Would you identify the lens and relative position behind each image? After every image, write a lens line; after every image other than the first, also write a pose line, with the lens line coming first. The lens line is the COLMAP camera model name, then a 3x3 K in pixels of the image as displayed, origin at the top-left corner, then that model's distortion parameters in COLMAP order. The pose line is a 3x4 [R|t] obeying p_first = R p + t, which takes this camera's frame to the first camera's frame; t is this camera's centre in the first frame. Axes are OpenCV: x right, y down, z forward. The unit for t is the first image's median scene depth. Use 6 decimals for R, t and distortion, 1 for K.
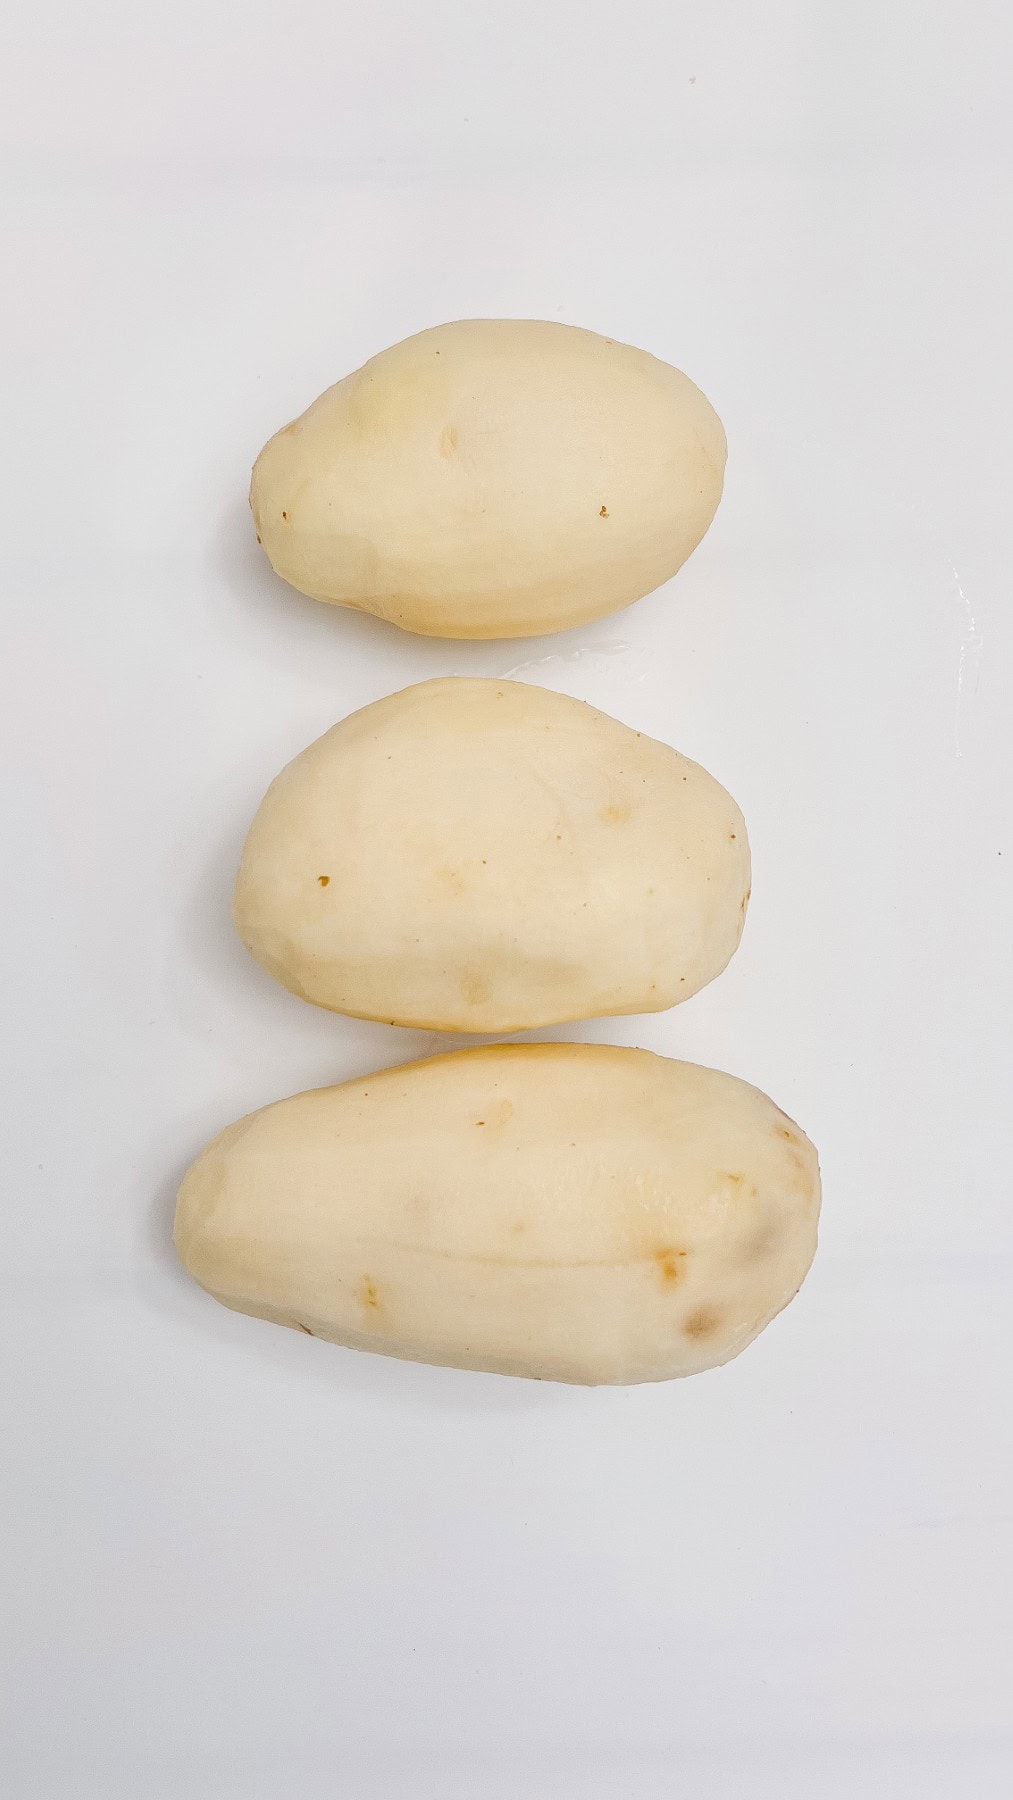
lens RADIAL K [[1306.0, 0, 453.7], [0, 1306.0, 900.5], [0, 0, 1]] dist [0.032749, -0.000620]
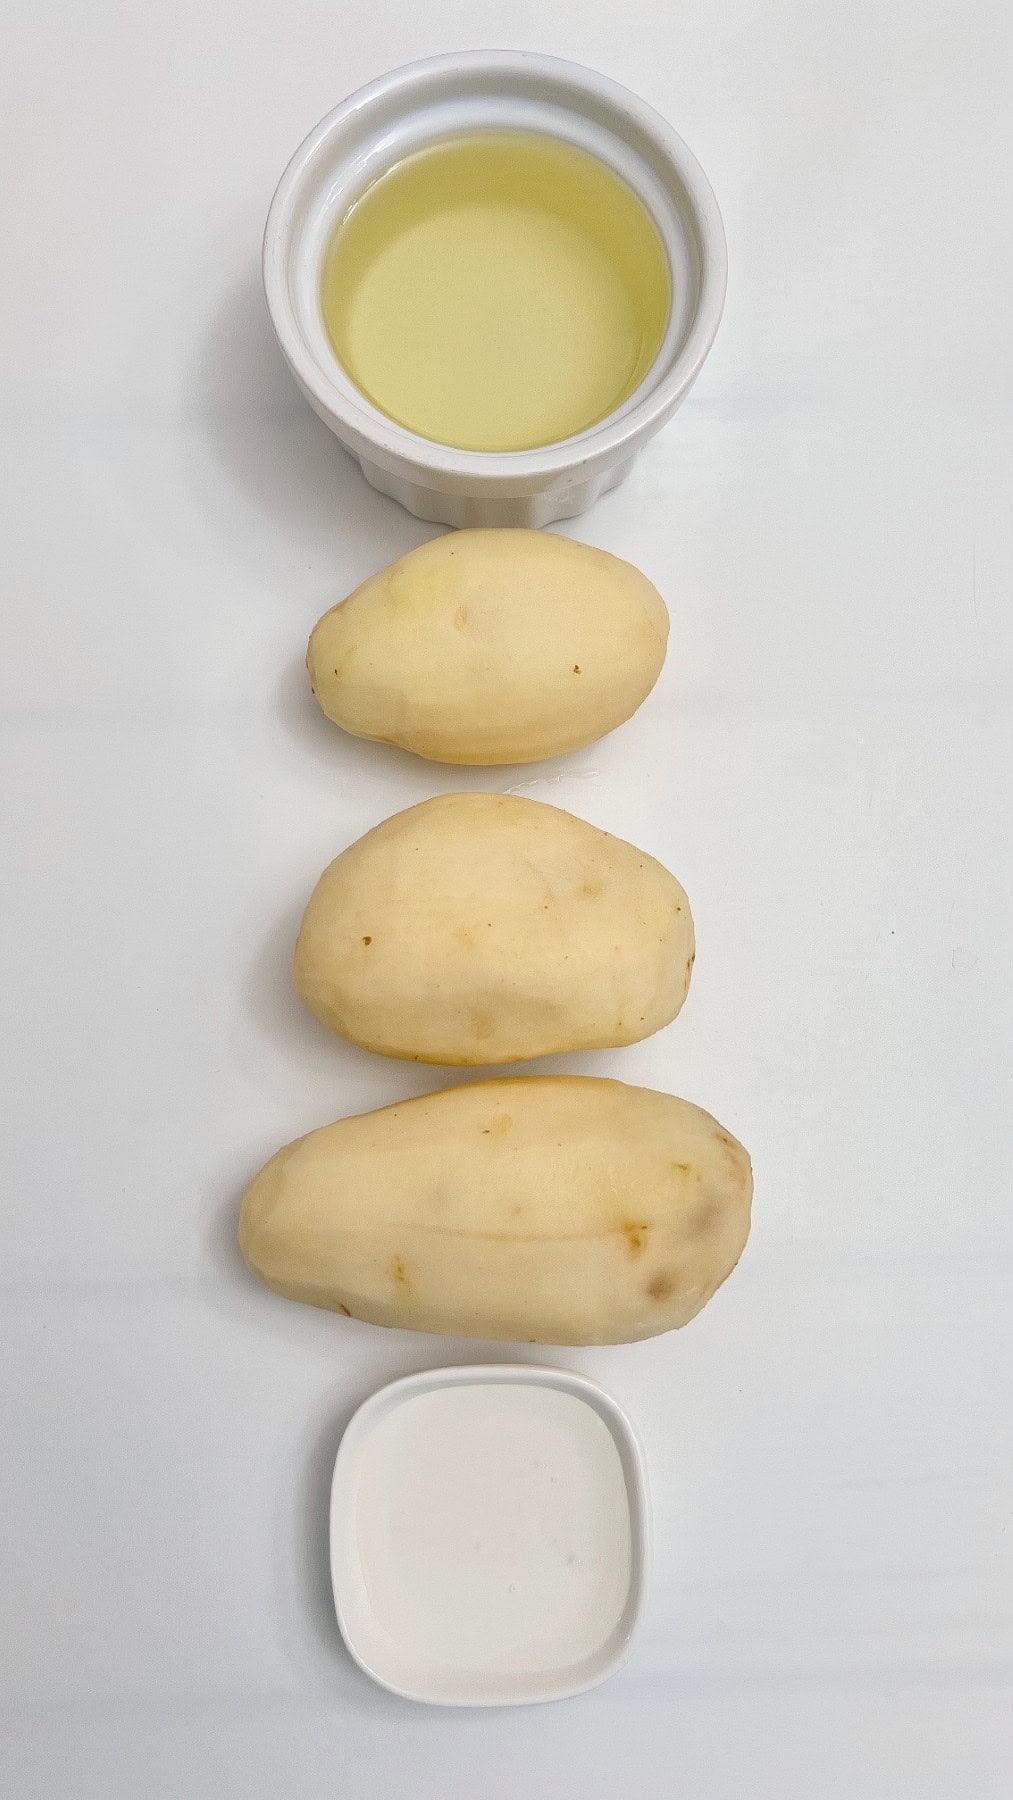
lens RADIAL K [[1306.0, 0, 453.7], [0, 1306.0, 900.5], [0, 0, 1]] dist [0.032749, -0.000620]
pose [[0.999956, 0.001336, 0.009300, -0.023574], [-0.000169, 0.992239, -0.124342, 0.103455], [-0.009394, 0.124335, 0.992196, -0.294251]]
